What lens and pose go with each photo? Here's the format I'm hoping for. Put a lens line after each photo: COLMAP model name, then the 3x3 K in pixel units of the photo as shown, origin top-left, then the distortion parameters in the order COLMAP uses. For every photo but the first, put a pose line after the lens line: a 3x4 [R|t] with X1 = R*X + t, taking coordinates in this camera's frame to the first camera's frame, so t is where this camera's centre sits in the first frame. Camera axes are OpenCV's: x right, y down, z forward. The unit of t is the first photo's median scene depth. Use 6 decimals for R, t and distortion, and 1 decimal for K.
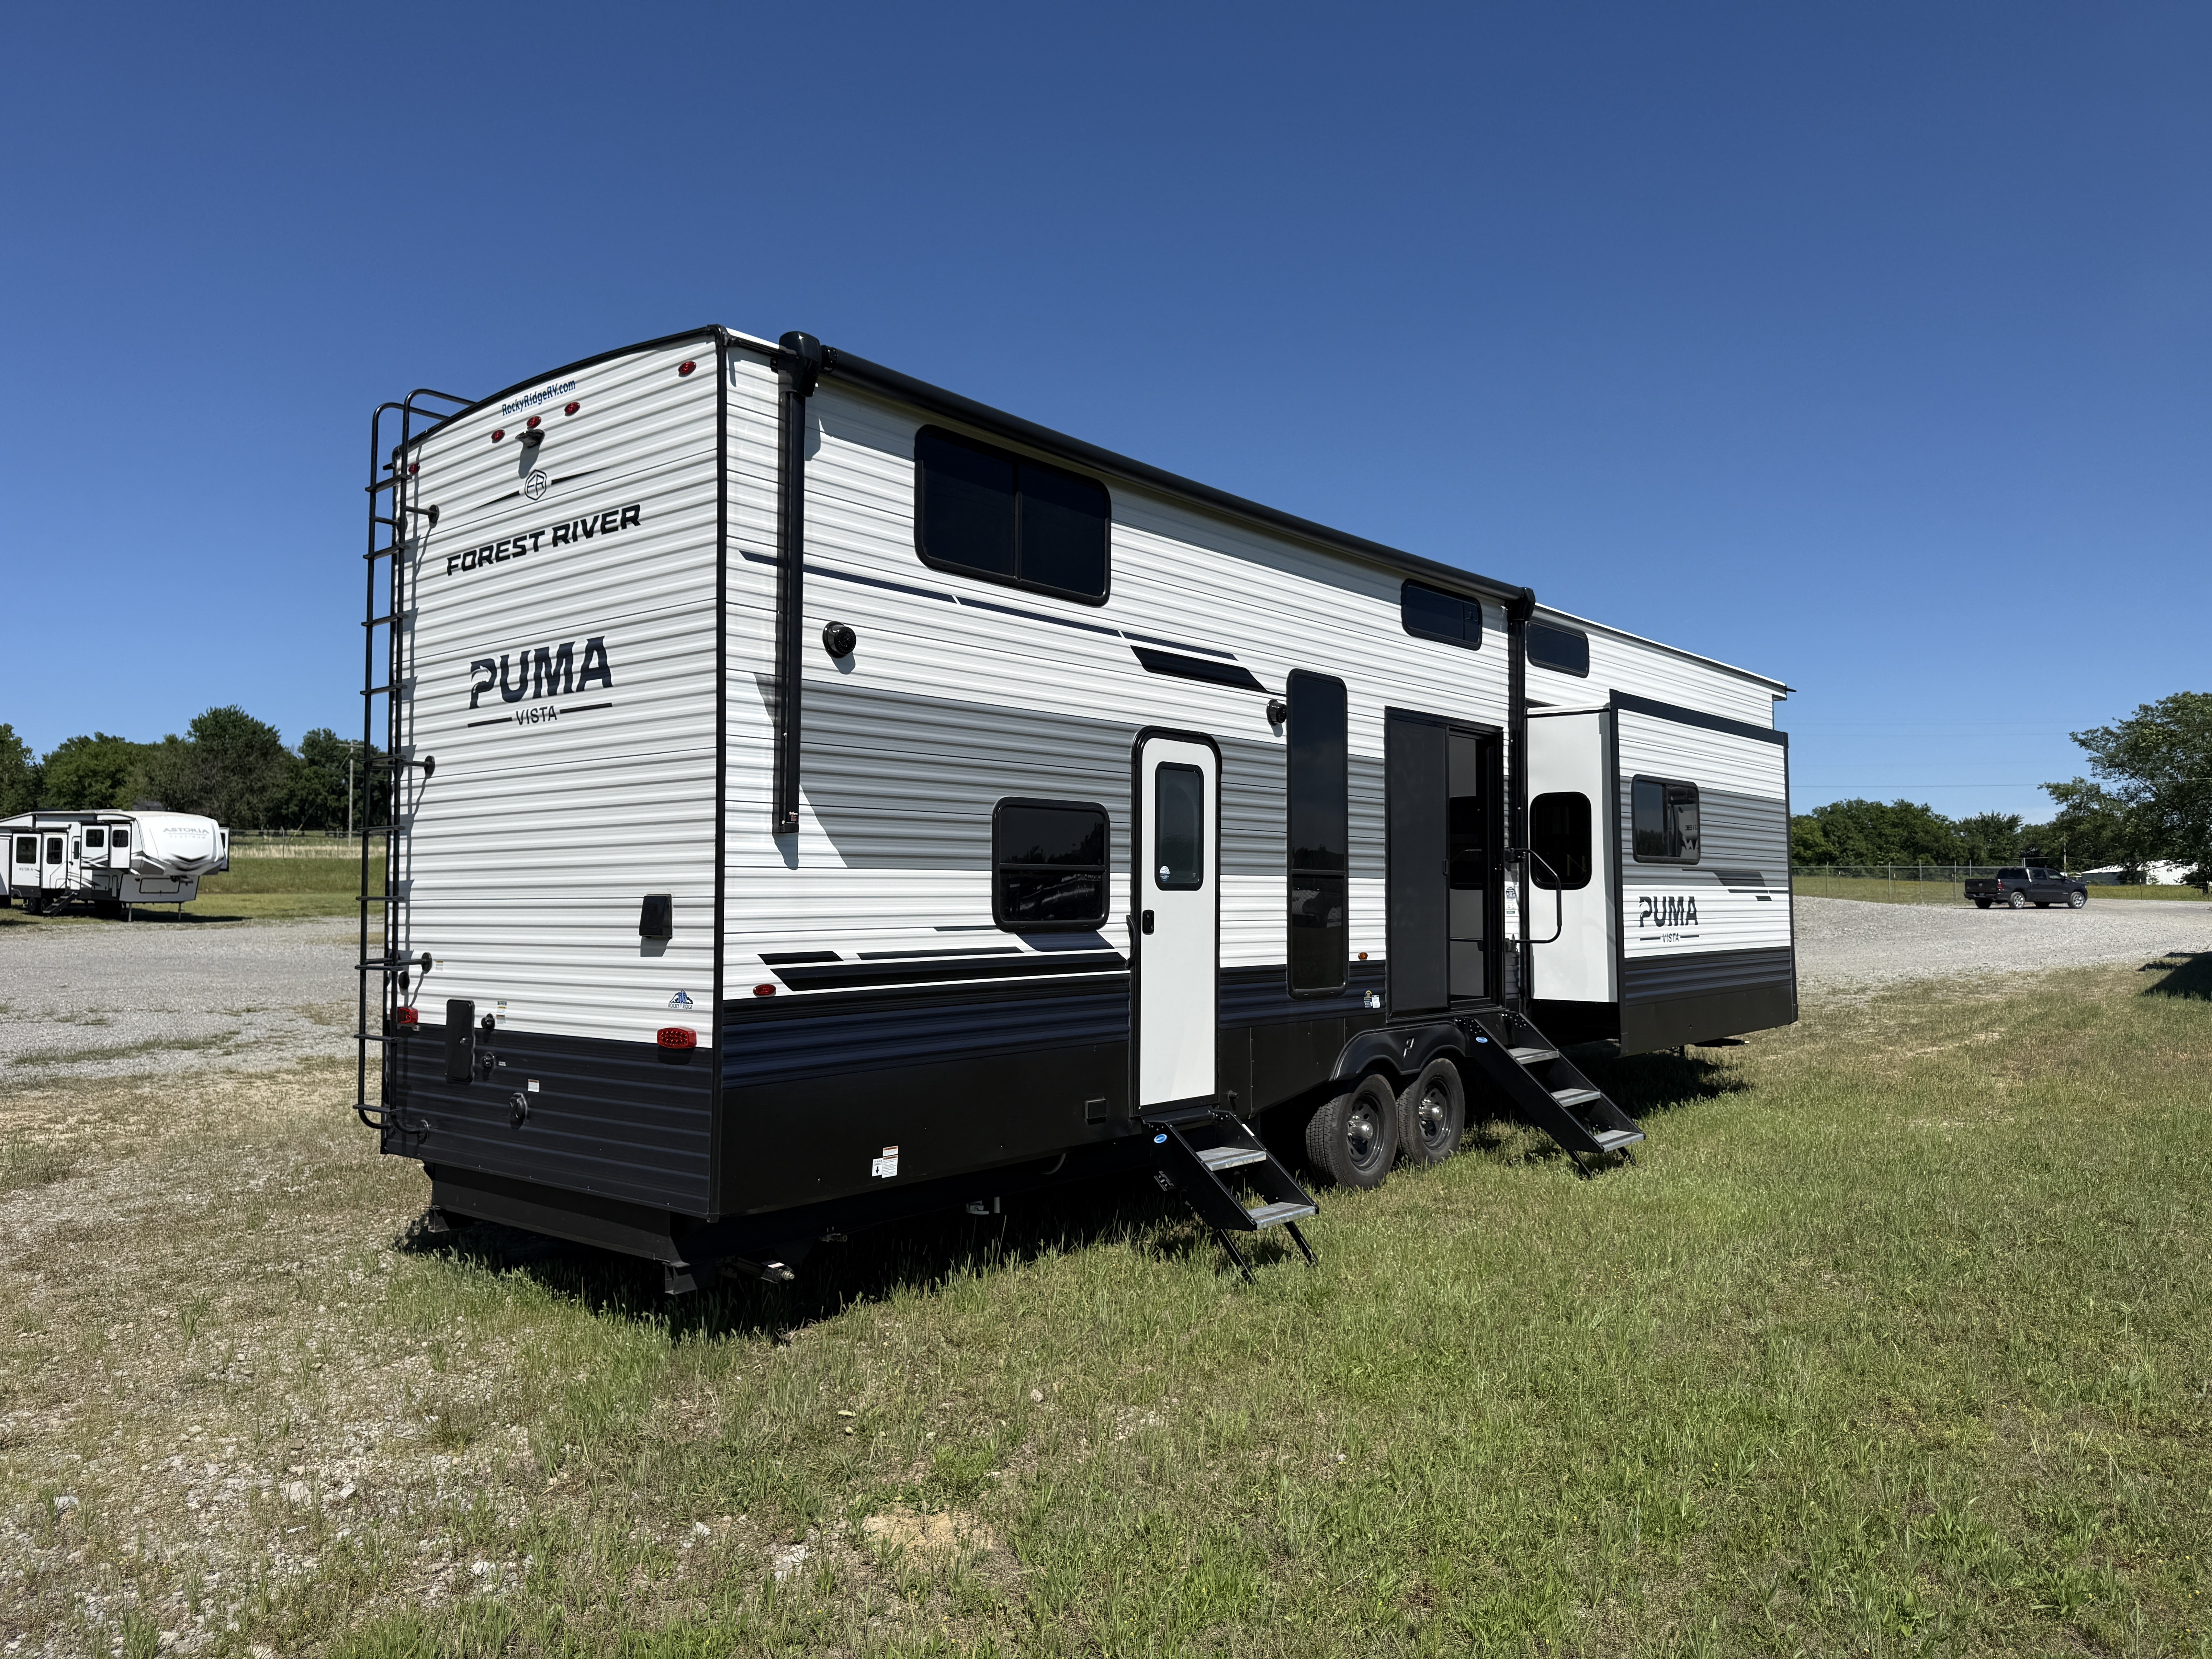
lens RADIAL K [[1533.7, 0, 1084.5], [0, 1533.7, 829.9], [0, 0, 1]] dist [0.144905, -0.254005]
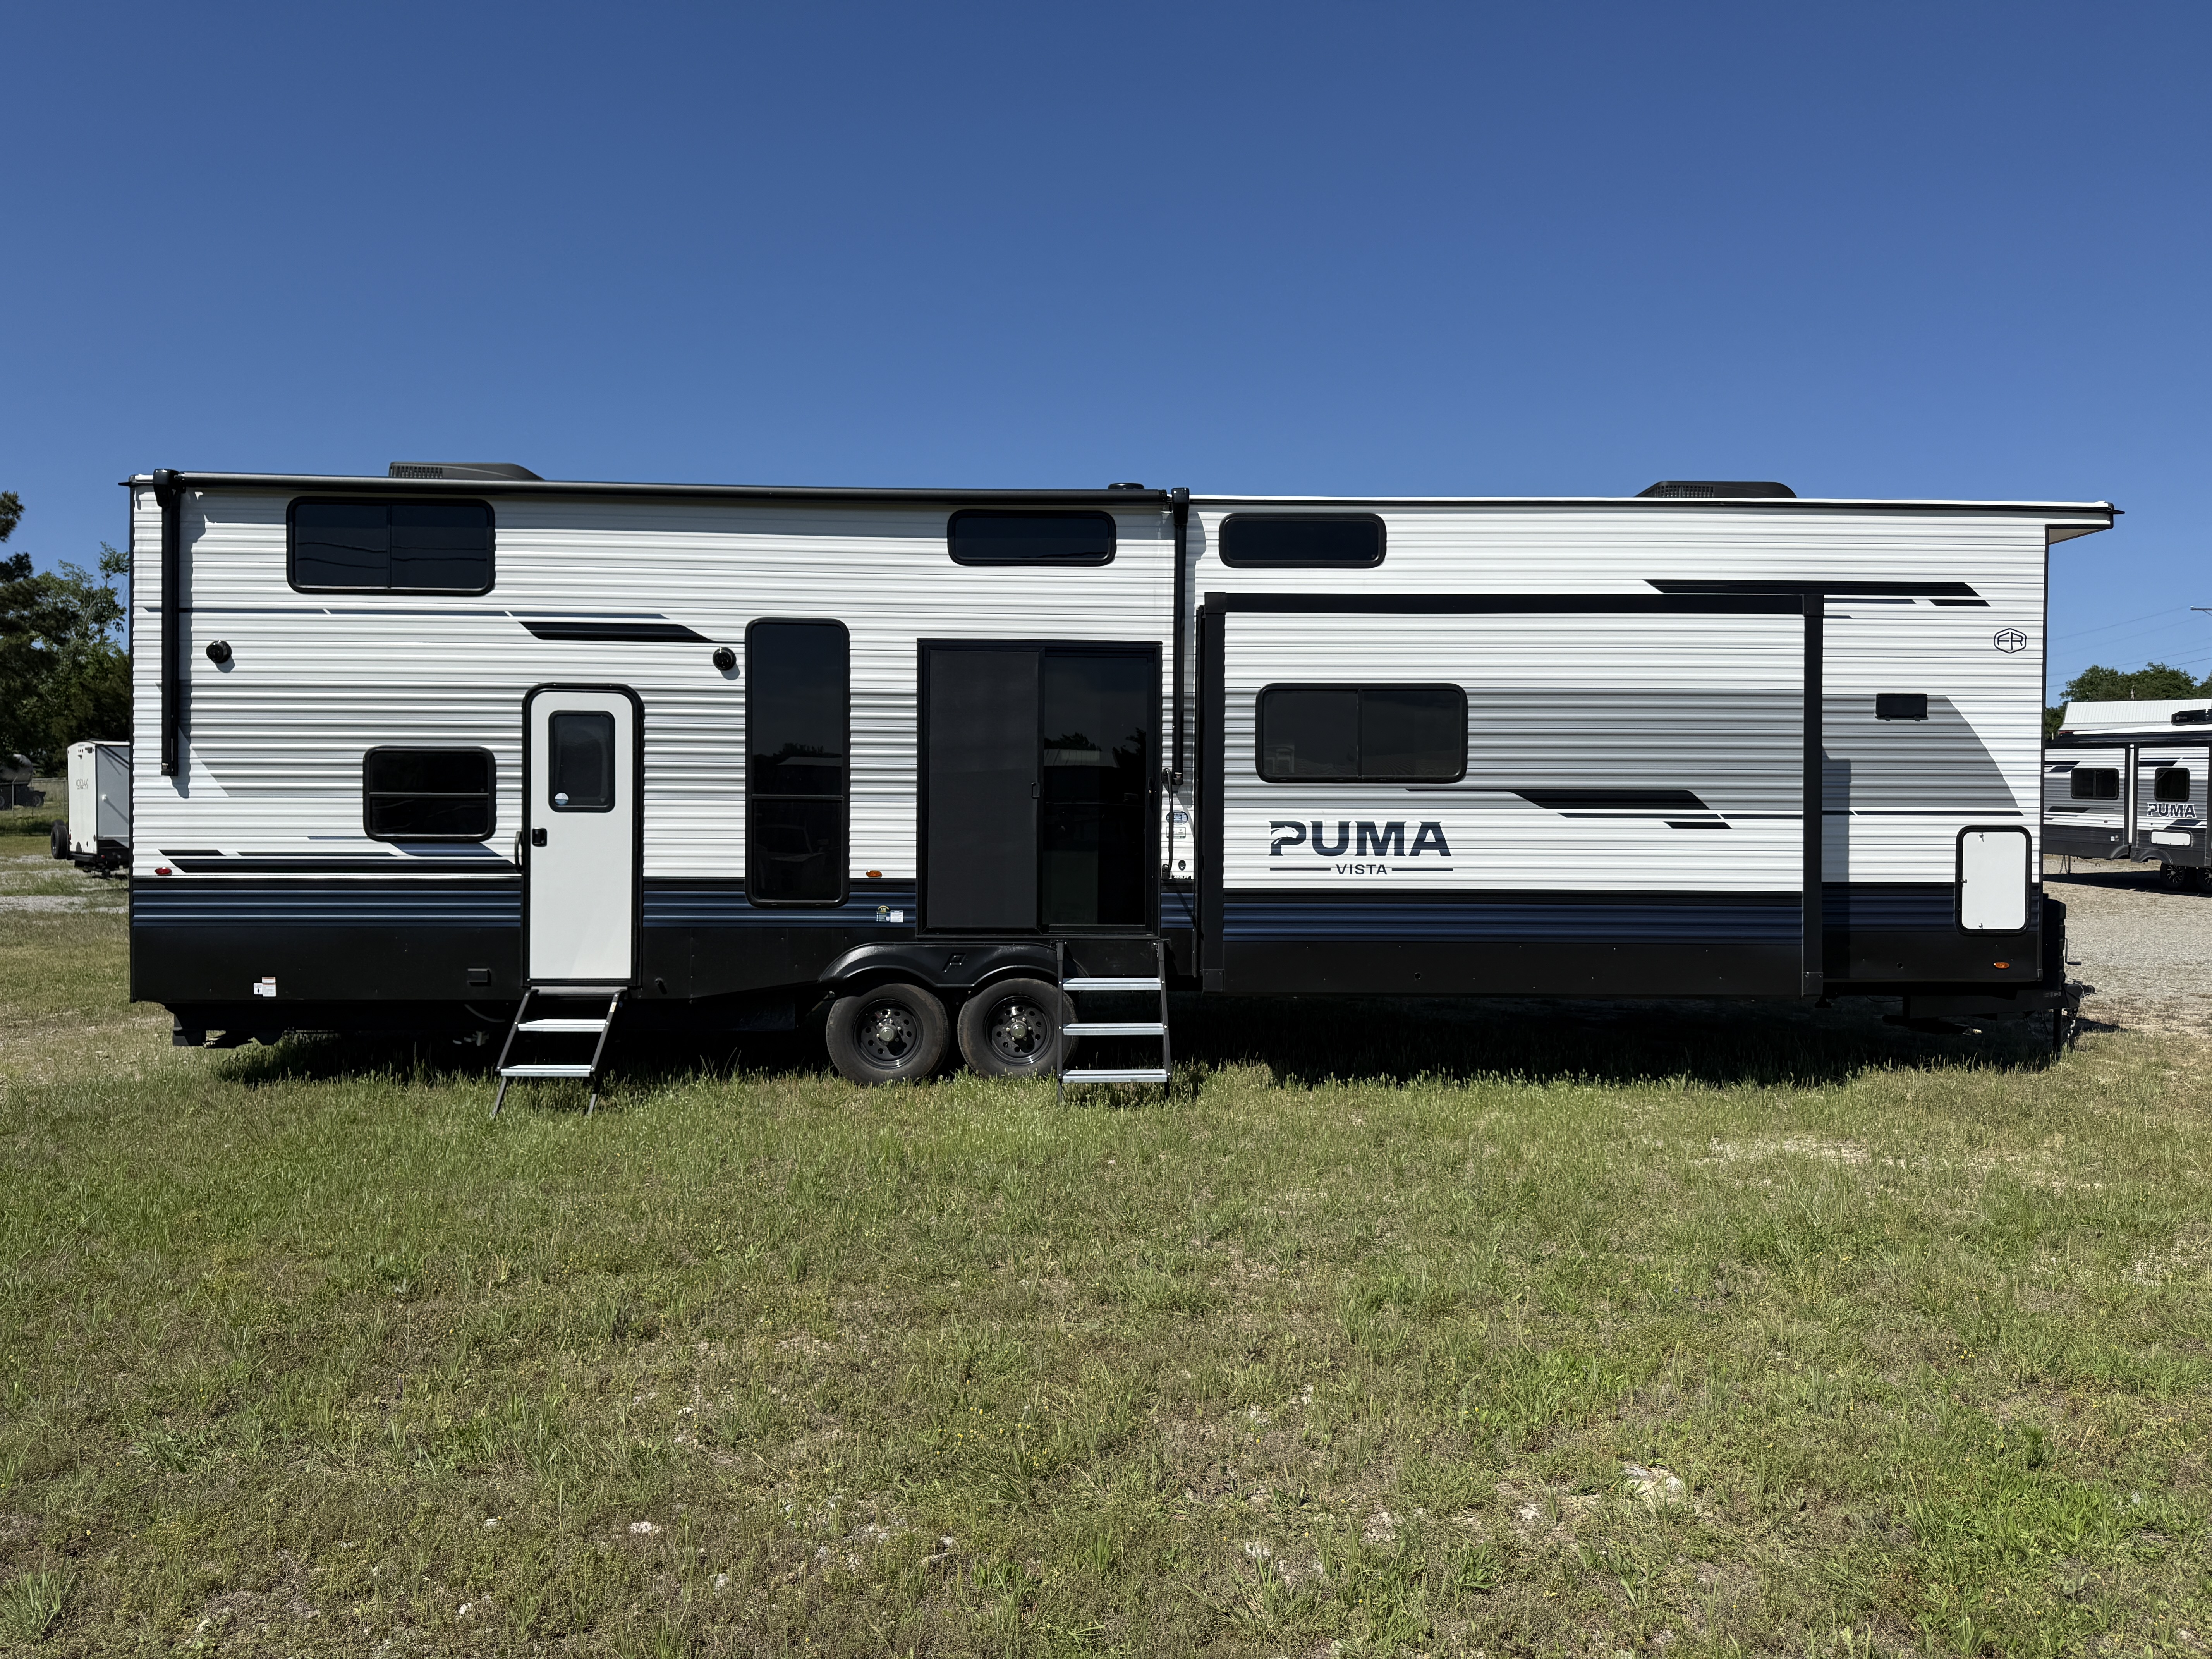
lens RADIAL K [[1533.7, 0, 1084.5], [0, 1533.7, 829.9], [0, 0, 1]] dist [0.144905, -0.254005]
pose [[0.678964, 0.011651, -0.734079, 1.308825], [0.025854, 0.998874, 0.039767, 0.014089], [0.733716, -0.045979, 0.677899, 0.456389]]
